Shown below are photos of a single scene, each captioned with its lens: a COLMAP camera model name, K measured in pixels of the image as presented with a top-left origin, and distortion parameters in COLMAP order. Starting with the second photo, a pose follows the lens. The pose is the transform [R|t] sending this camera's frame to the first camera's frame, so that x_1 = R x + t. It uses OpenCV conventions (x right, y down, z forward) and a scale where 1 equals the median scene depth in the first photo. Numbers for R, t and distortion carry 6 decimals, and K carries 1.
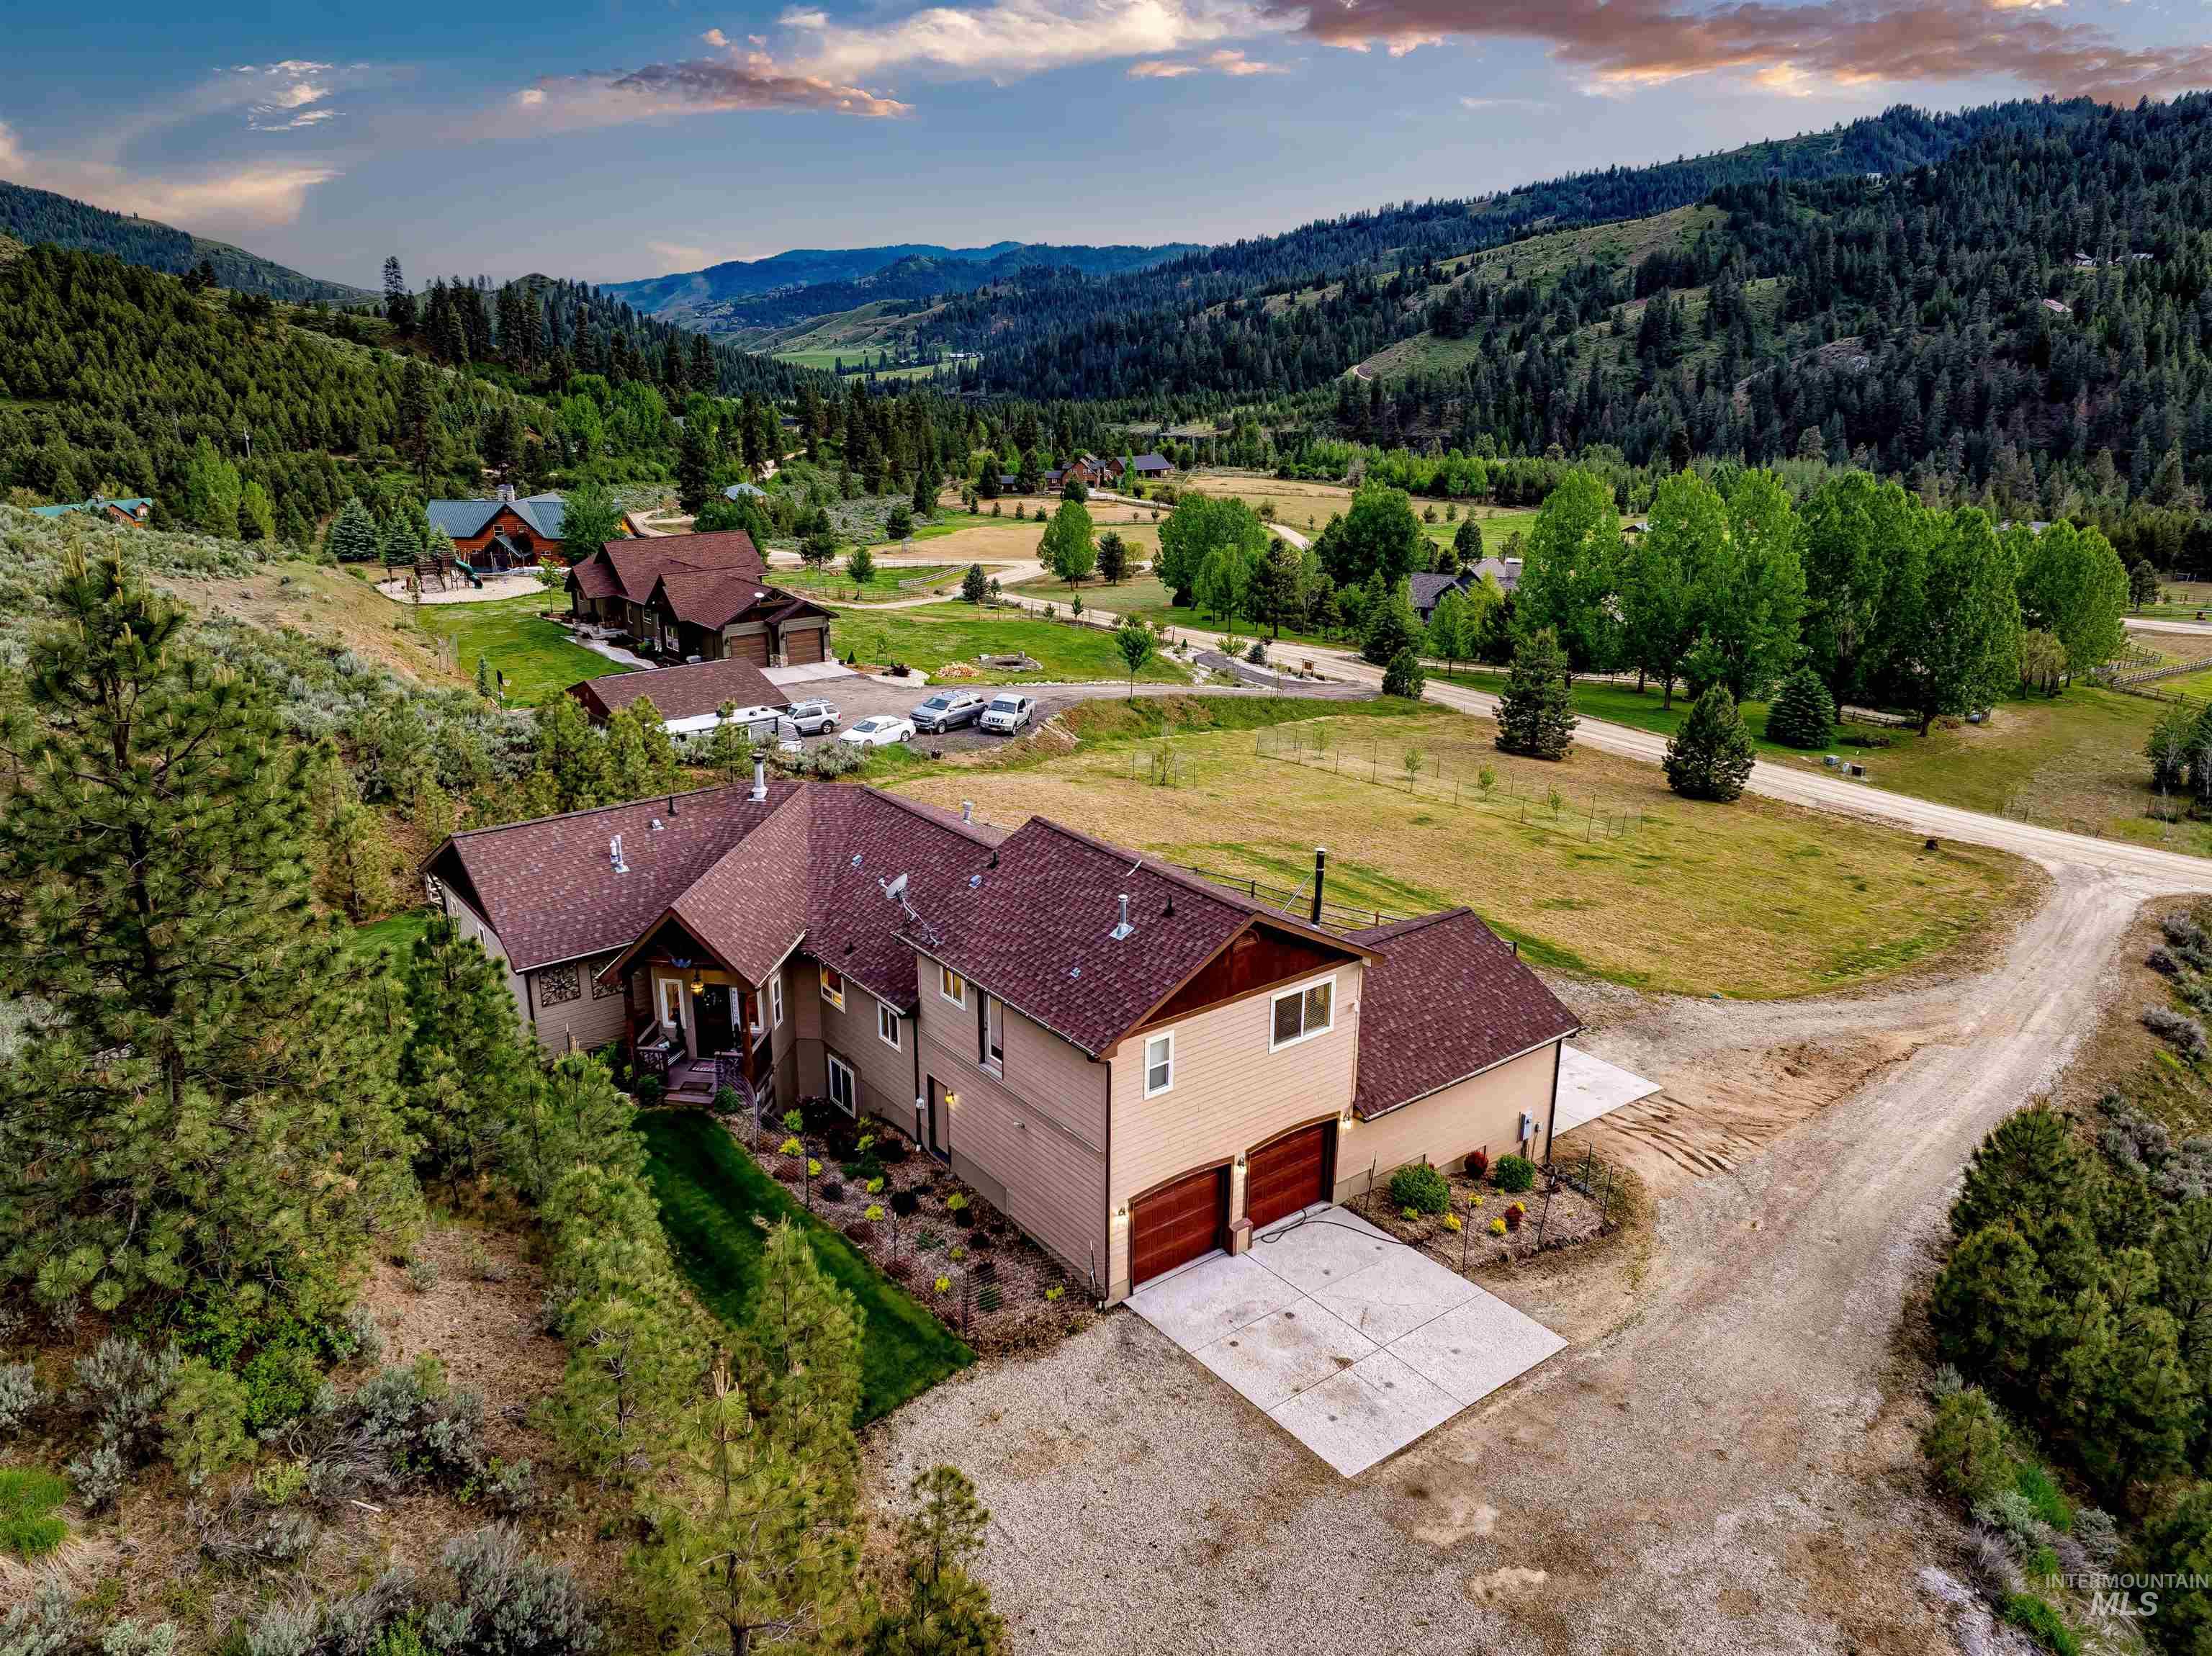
lens RADIAL K [[1562.5, 0, 1106.0], [0, 1562.5, 828.0], [0, 0, 1]] dist [-0.040783, 0.004477]
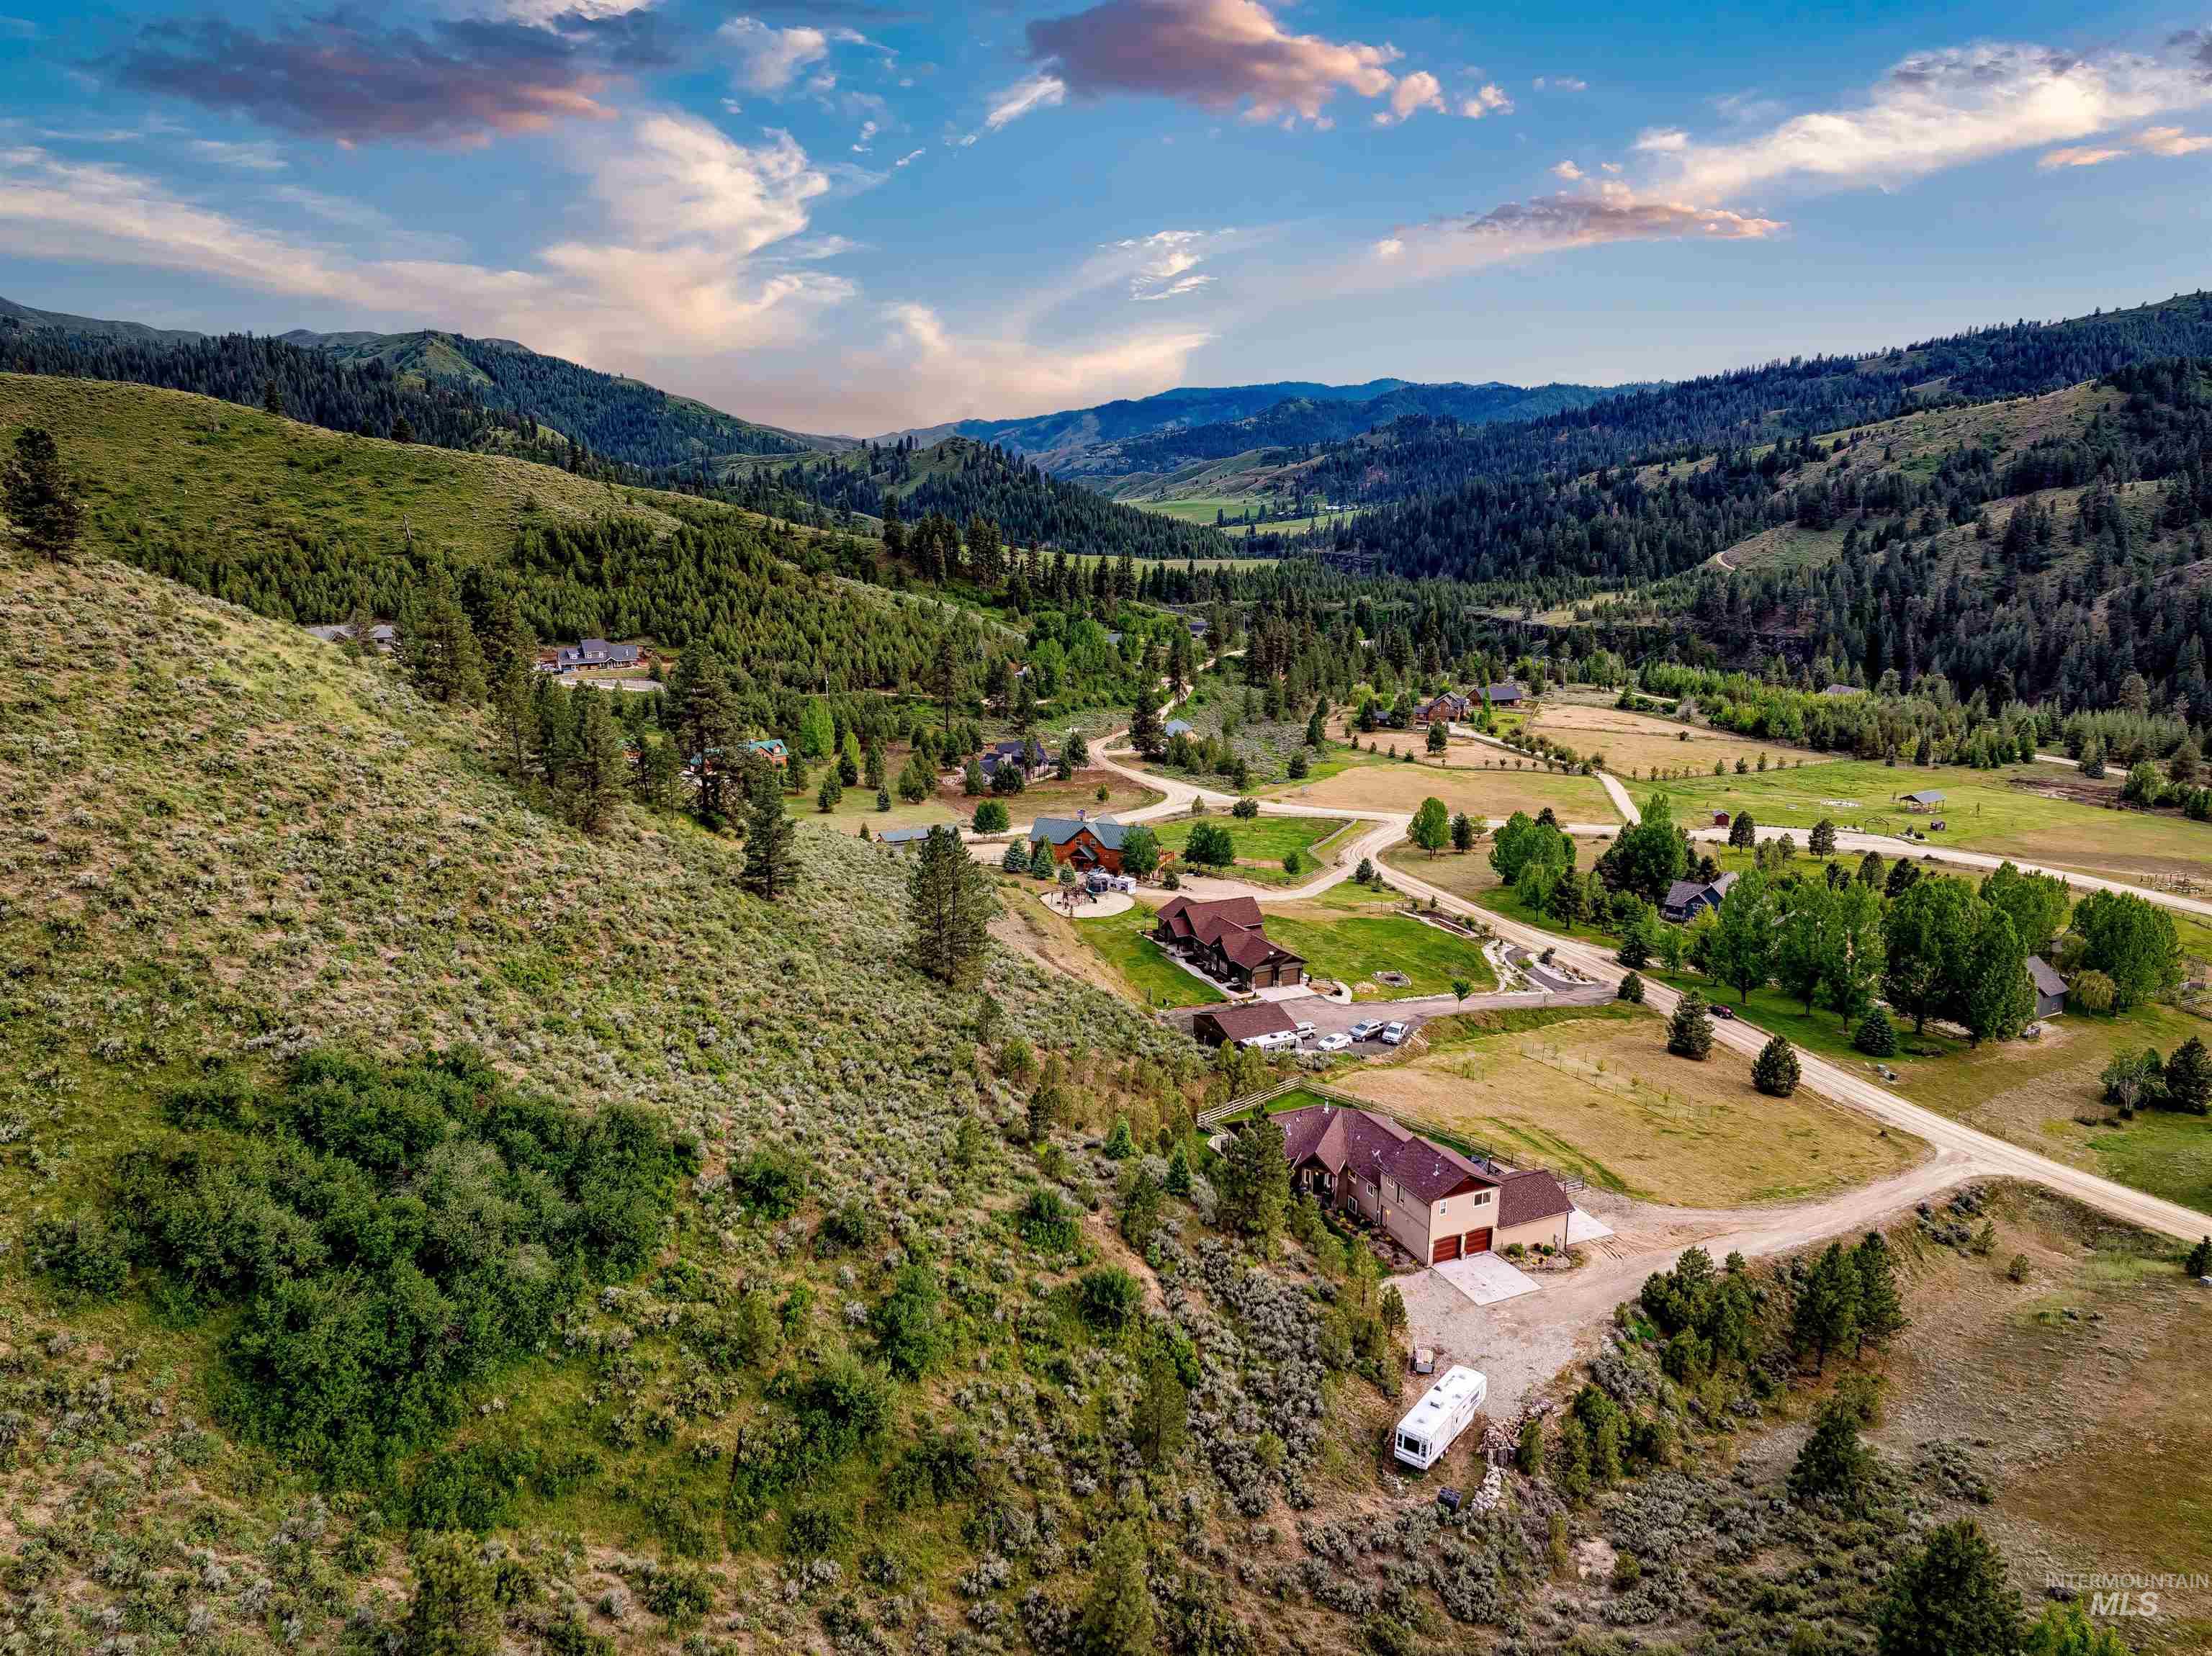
lens RADIAL K [[1562.5, 0, 1106.0], [0, 1562.5, 828.0], [0, 0, 1]] dist [-0.040783, 0.004477]
pose [[0.973597, 0.052730, -0.222101, 0.001921], [-0.069641, 0.995182, -0.069009, -0.036201], [0.217392, 0.082654, 0.972579, -0.236285]]
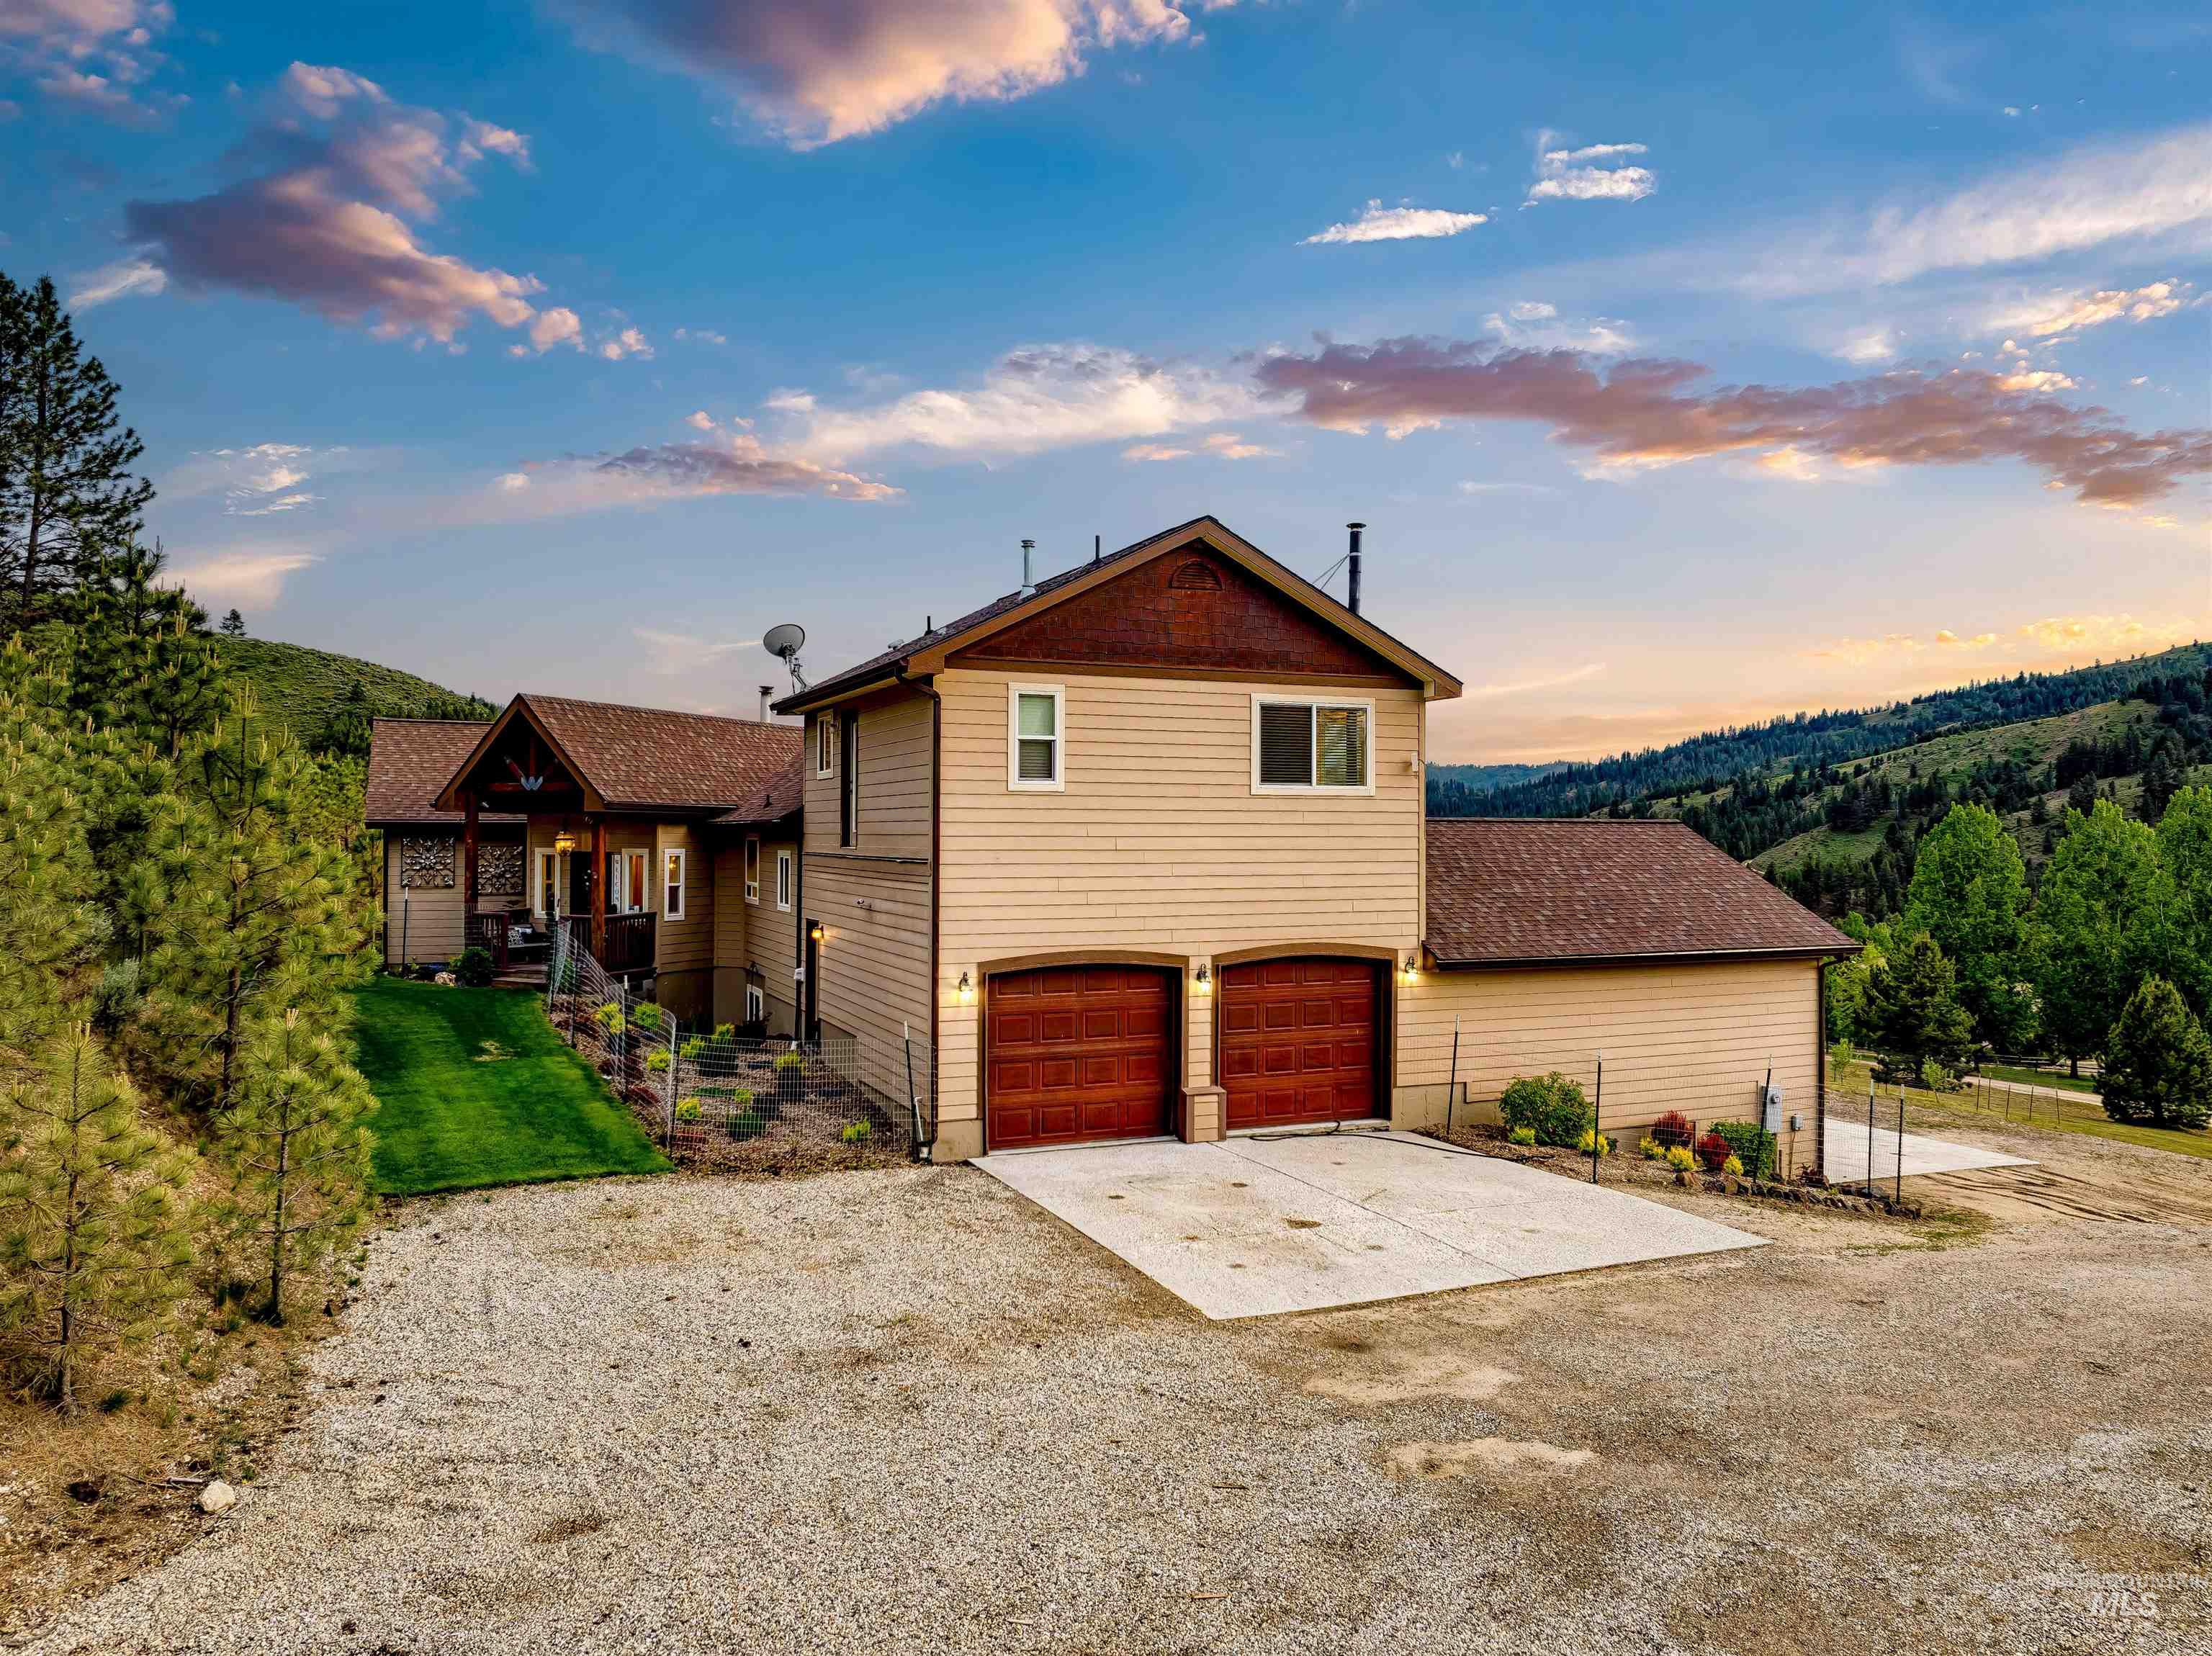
lens RADIAL K [[1562.5, 0, 1106.0], [0, 1562.5, 828.0], [0, 0, 1]] dist [-0.040783, 0.004477]
pose [[0.970480, -0.001438, -0.241178, 0.015199], [-0.074773, 0.948917, -0.306538, 0.027042], [0.229298, 0.315523, 0.920797, 0.032290]]
